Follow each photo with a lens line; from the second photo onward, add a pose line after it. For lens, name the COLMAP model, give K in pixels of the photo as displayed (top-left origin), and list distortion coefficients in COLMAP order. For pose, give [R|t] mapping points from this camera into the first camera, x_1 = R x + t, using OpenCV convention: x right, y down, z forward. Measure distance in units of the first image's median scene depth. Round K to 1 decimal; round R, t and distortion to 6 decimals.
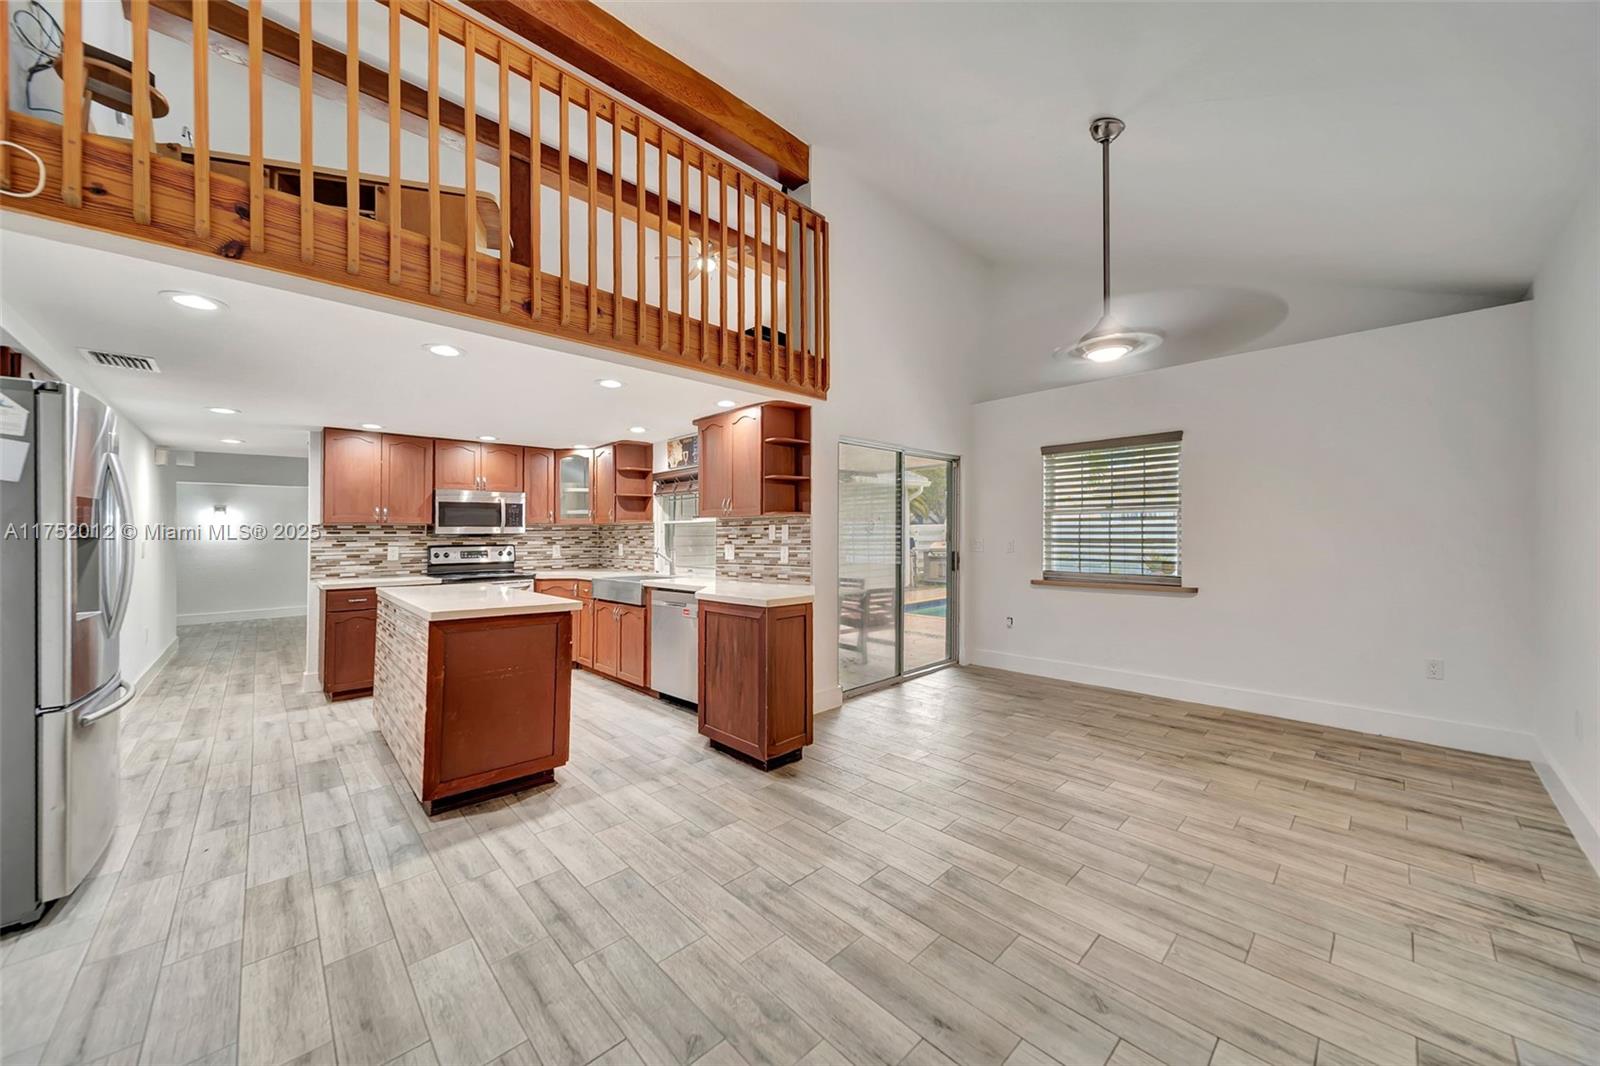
lens RADIAL K [[568.9, 0, 788.1], [0, 568.9, 506.1], [0, 0, 1]] dist [-0.000583, -0.000021]
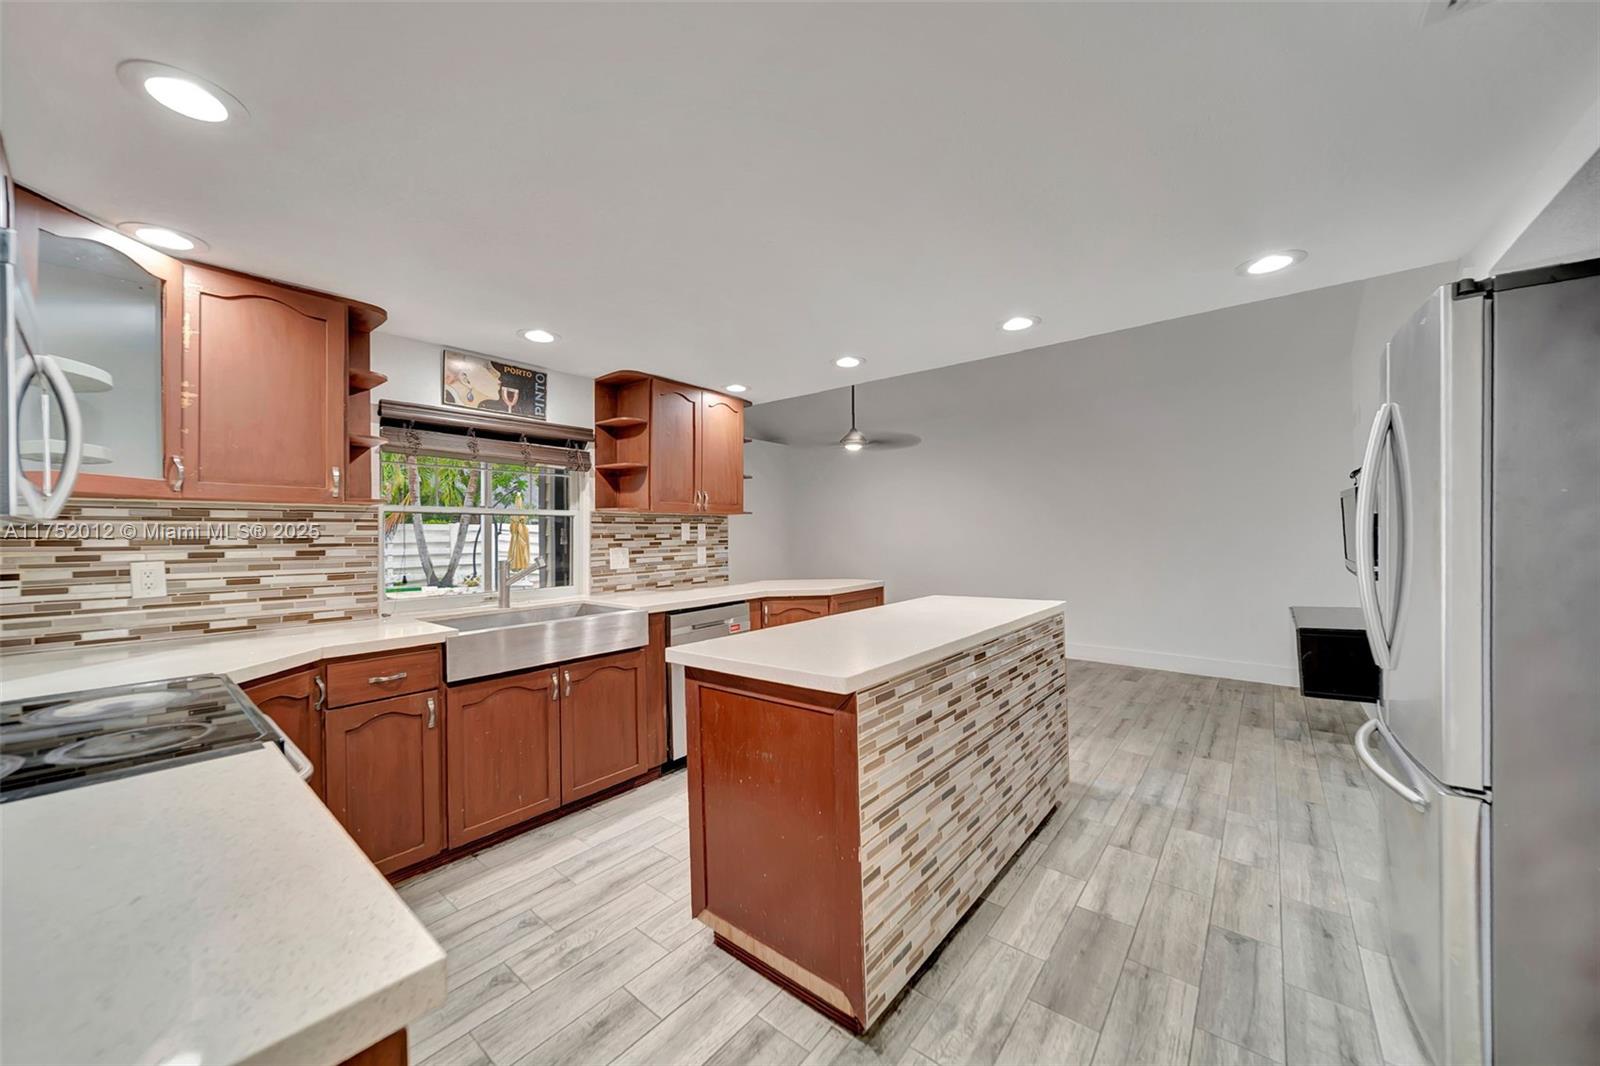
lens RADIAL K [[568.9, 0, 794.2], [0, 568.9, 510.7], [0, 0, 1]] dist [-0.000583, -0.000021]
pose [[-0.132677, 0.050110, 0.989892, -0.859226], [-0.042107, 0.997535, -0.056140, 0.051203], [-0.990264, -0.049130, -0.130240, 0.871667]]
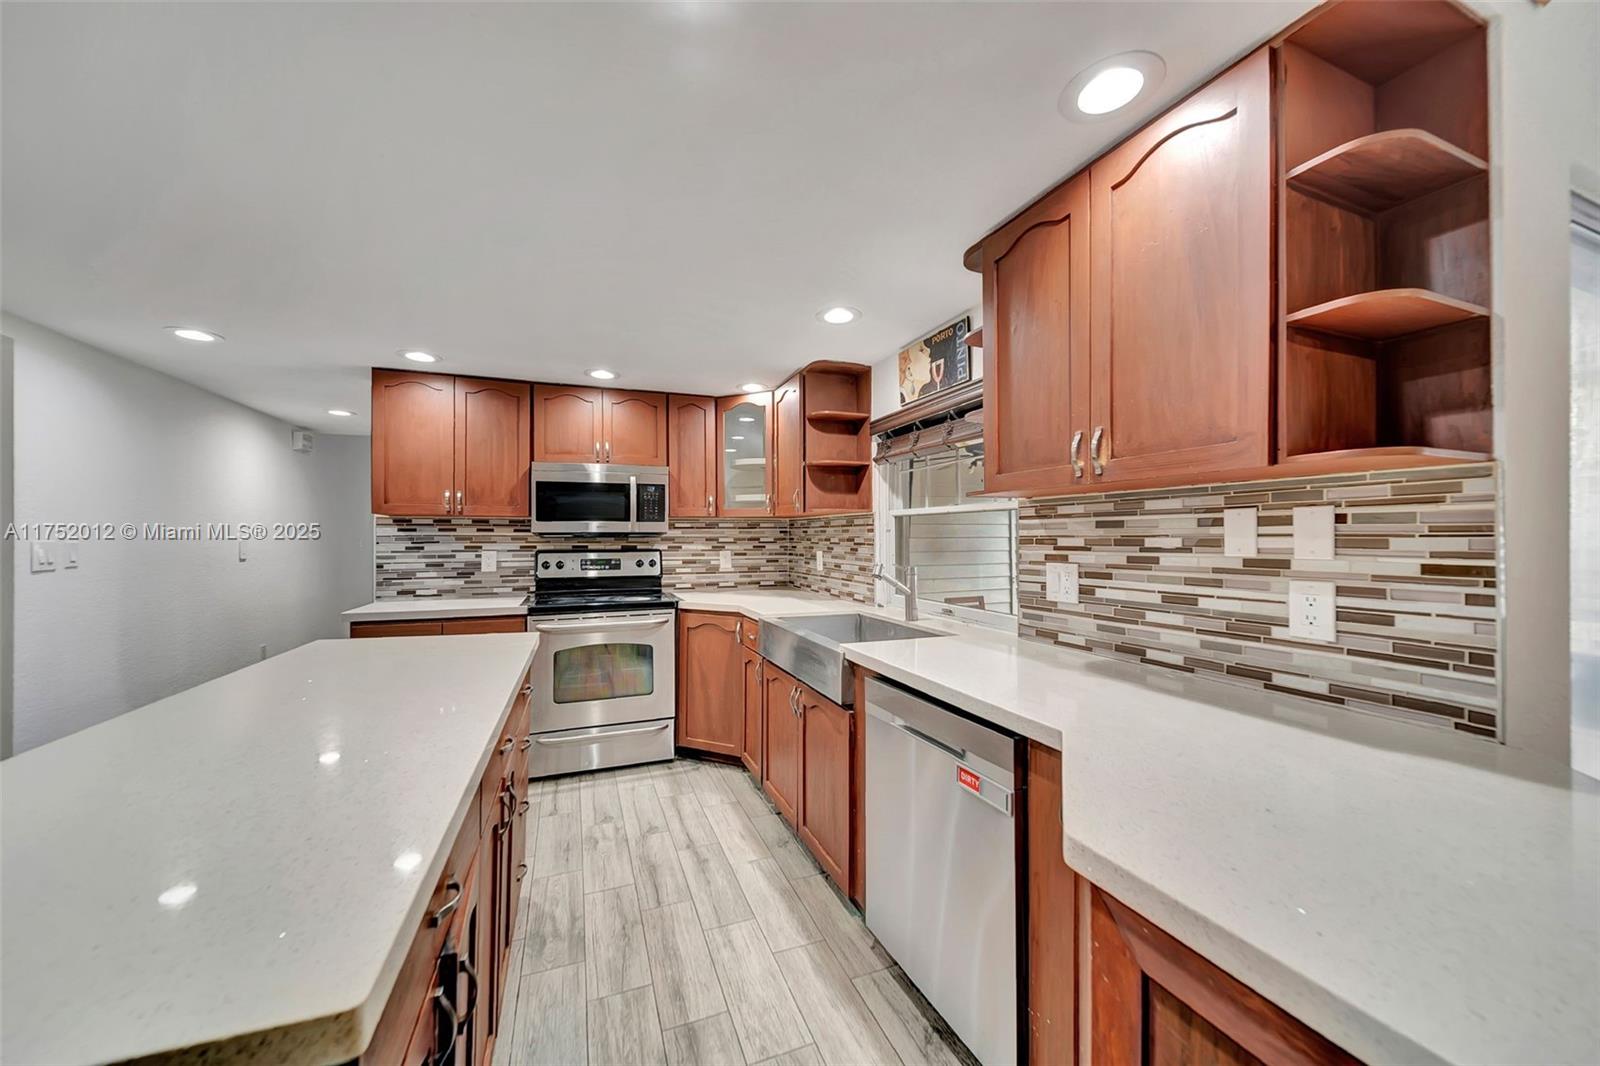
lens RADIAL K [[568.9, 0, 789.9], [0, 568.9, 528.8], [0, 0, 1]] dist [-0.000583, -0.000021]
pose [[0.926675, 0.003009, -0.375851, -0.128674], [0.012344, 0.999185, 0.038434, 0.026268], [0.375660, -0.040255, 0.925883, 0.566104]]
